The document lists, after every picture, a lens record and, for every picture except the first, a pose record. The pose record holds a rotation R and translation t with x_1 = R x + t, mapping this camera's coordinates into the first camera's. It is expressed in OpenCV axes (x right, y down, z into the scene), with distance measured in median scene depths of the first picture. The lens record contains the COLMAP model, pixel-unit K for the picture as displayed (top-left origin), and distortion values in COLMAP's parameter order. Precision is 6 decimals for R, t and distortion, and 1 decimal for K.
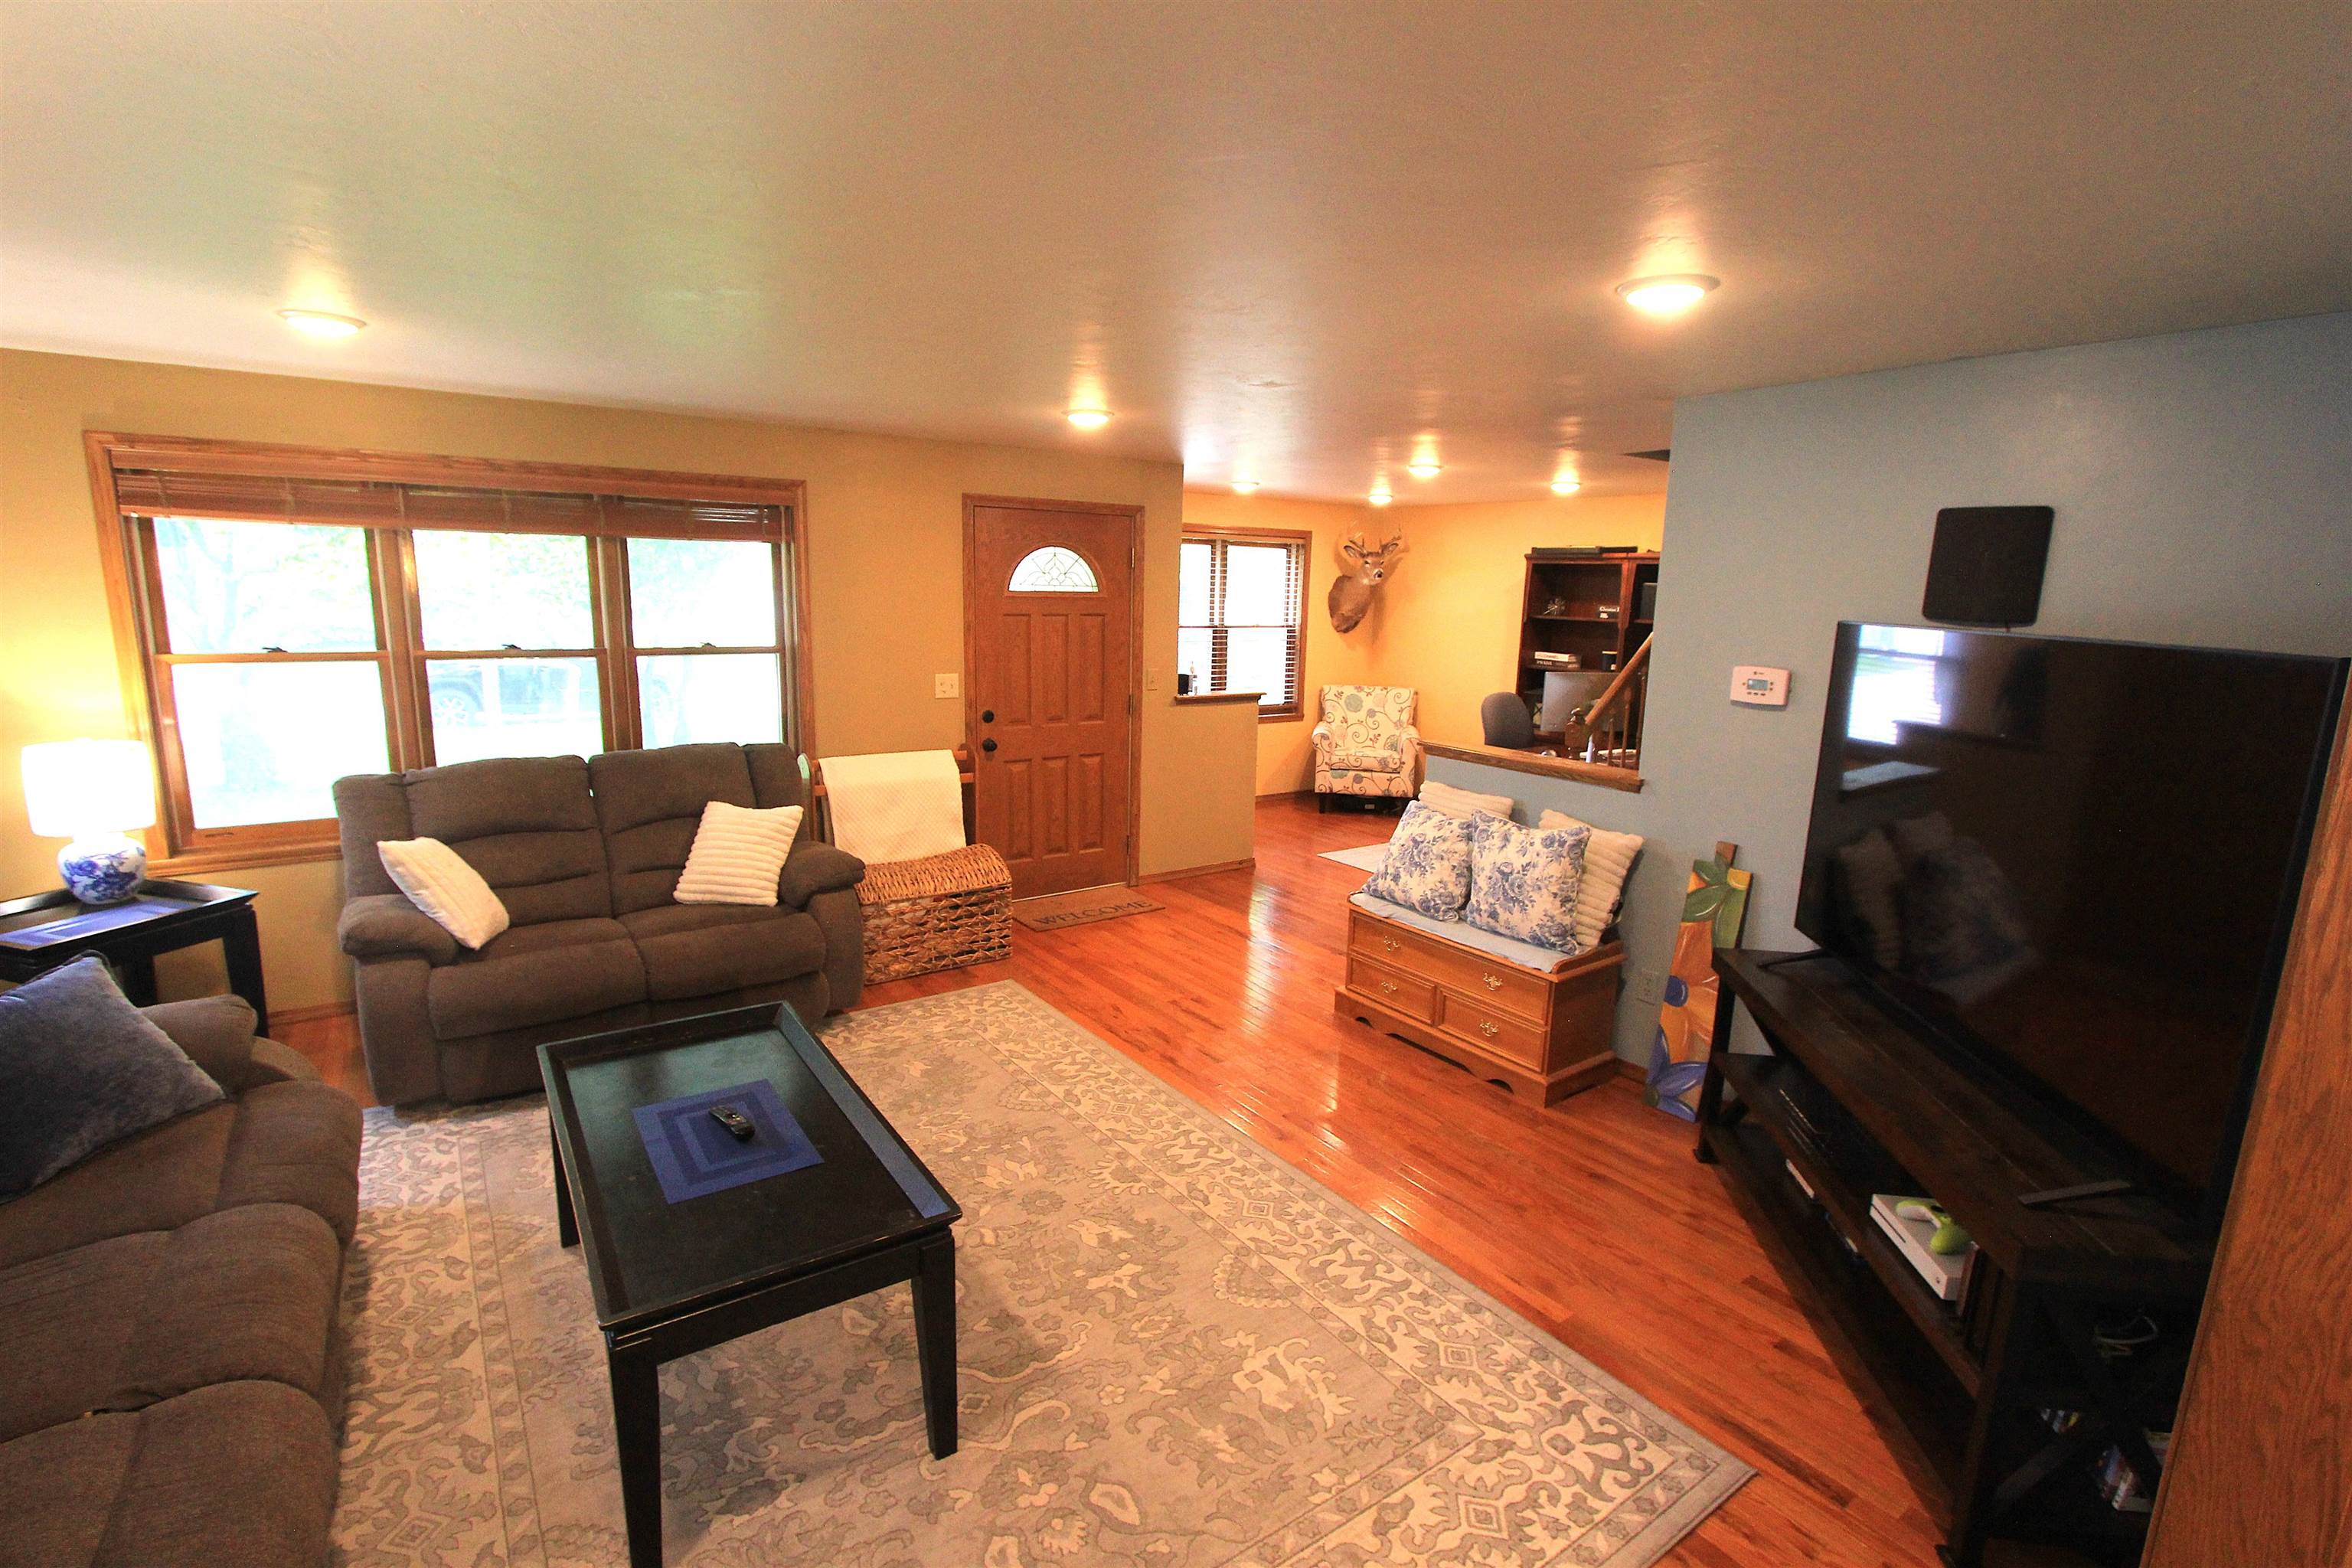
lens RADIAL K [[1086.9, 0, 1176.7], [0, 1086.9, 783.8], [0, 0, 1]] dist [-0.016106, 0.001703]
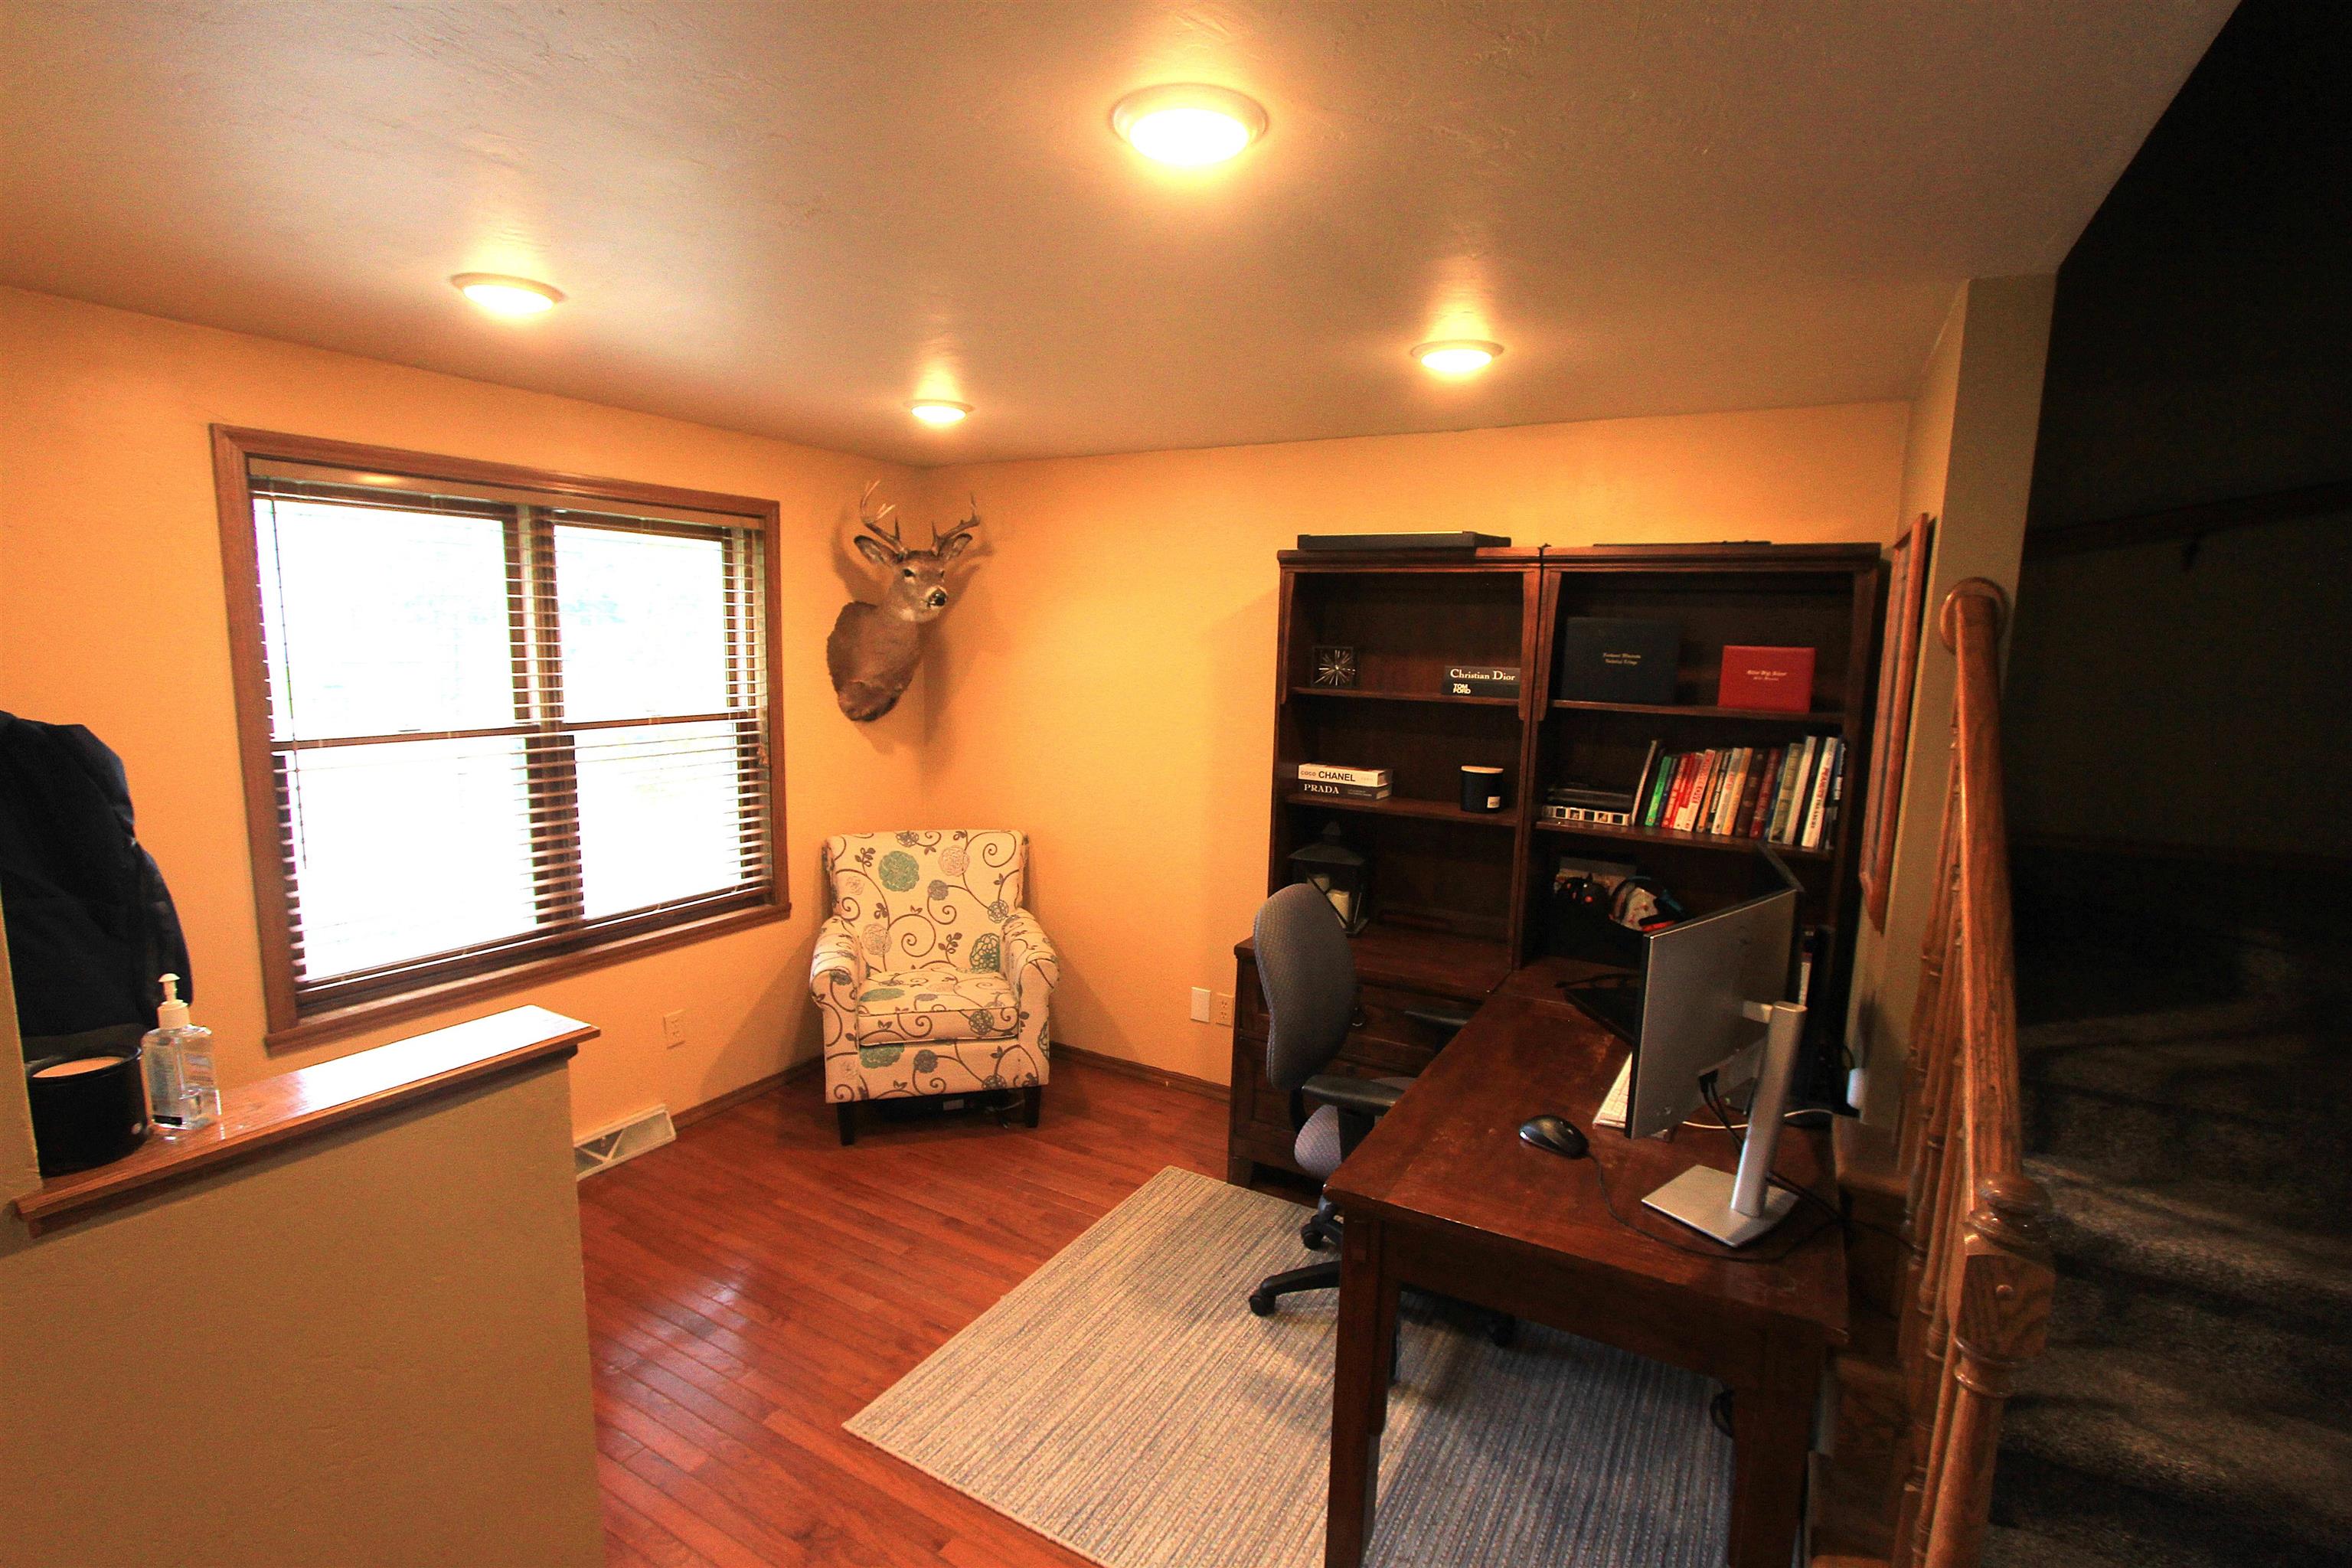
lens RADIAL K [[1086.9, 0, 1166.5], [0, 1086.9, 784.5], [0, 0, 1]] dist [-0.016106, 0.001703]
pose [[0.909301, -0.064117, 0.411169, 0.081880], [0.076819, 0.996941, -0.014424, -0.101889], [-0.408987, 0.044701, 0.911445, 0.552814]]
